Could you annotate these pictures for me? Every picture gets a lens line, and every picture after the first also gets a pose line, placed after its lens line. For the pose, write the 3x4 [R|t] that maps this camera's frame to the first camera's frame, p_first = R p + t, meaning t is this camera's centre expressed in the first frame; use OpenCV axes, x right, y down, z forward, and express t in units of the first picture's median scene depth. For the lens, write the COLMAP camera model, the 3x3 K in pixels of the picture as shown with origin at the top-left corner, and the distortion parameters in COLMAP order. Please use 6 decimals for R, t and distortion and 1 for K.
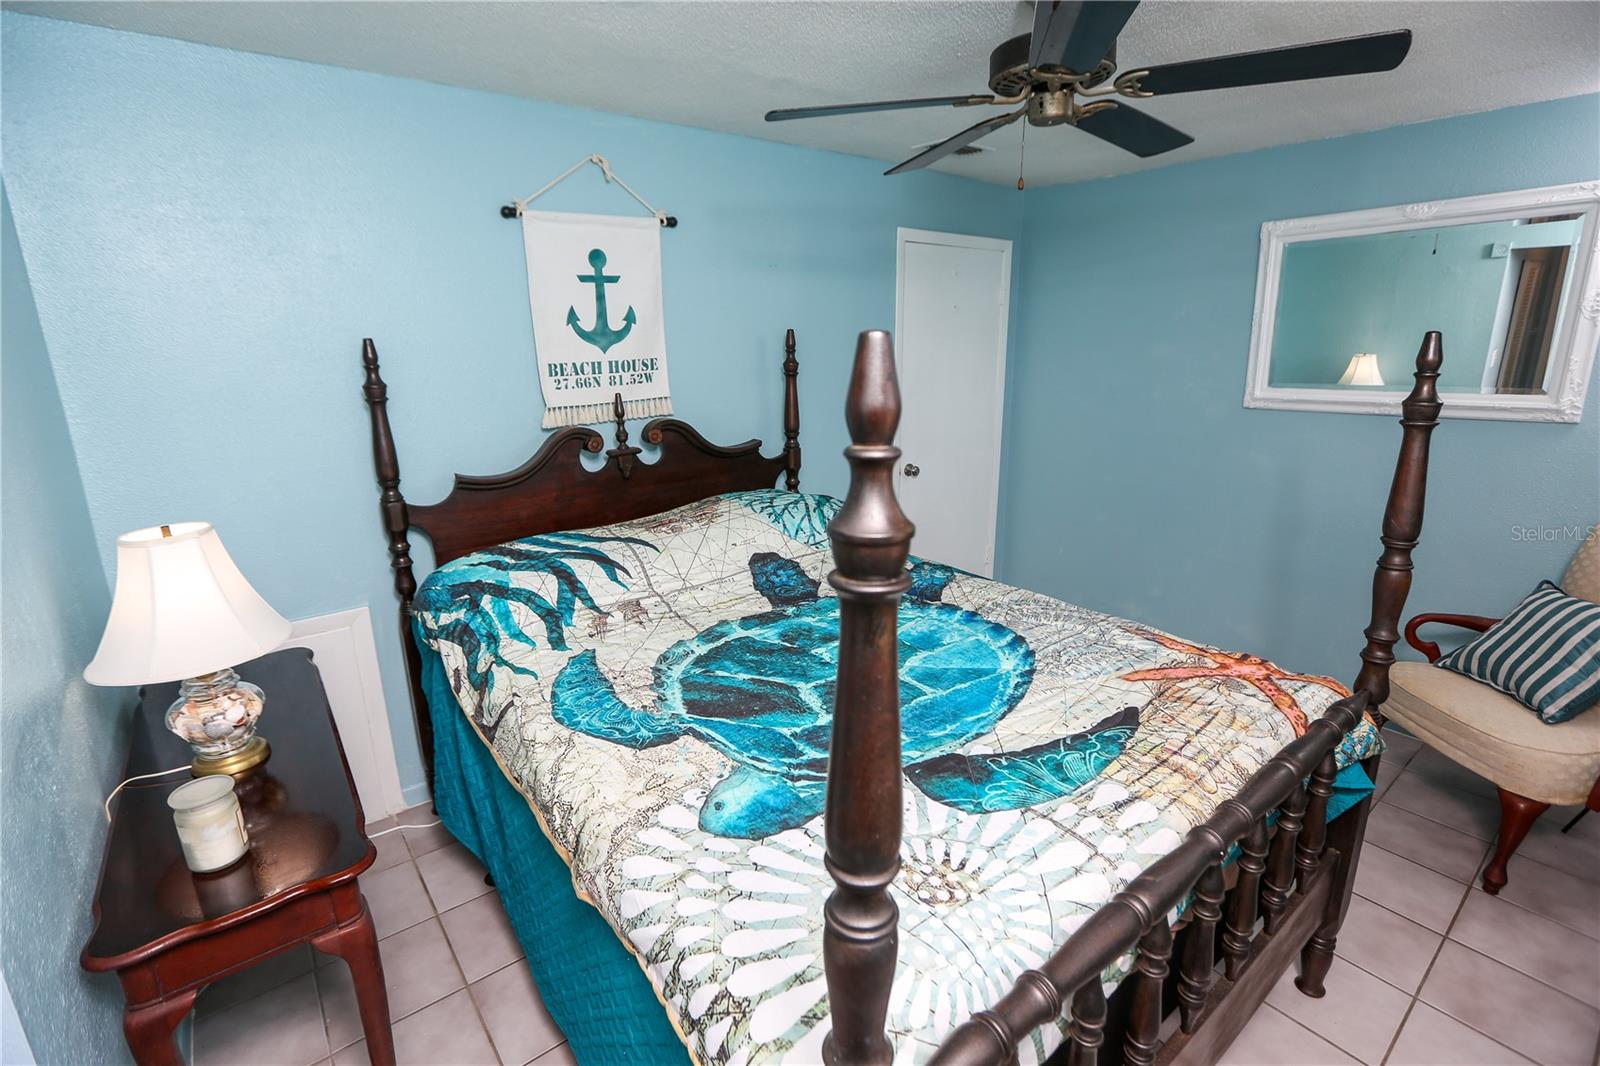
lens RADIAL K [[735.5, 0, 800.0], [0, 735.5, 533.0], [0, 0, 1]] dist [-0.044502, 0.001064]
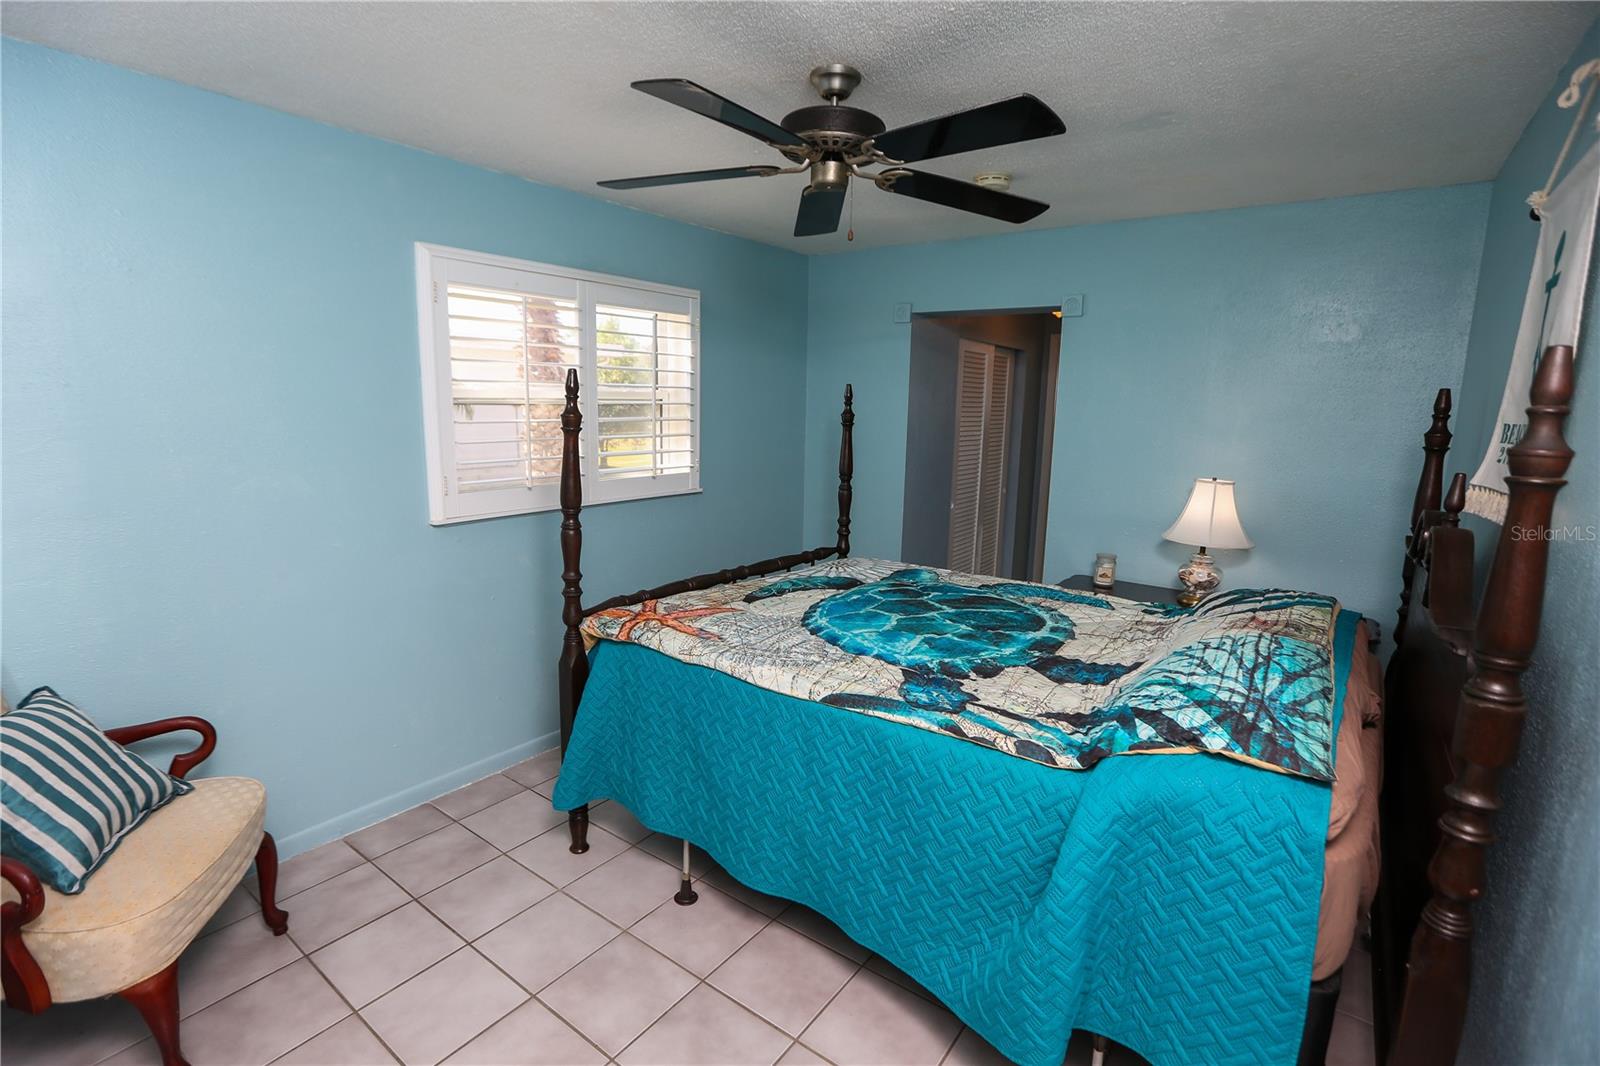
lens RADIAL K [[735.5, 0, 800.0], [0, 735.5, 533.0], [0, 0, 1]] dist [-0.044502, 0.001064]
pose [[-0.963717, 0.035886, -0.264502, 0.621691], [-0.083173, 0.901217, 0.425312, -0.491188], [0.253637, 0.431880, -0.865534, 1.928772]]
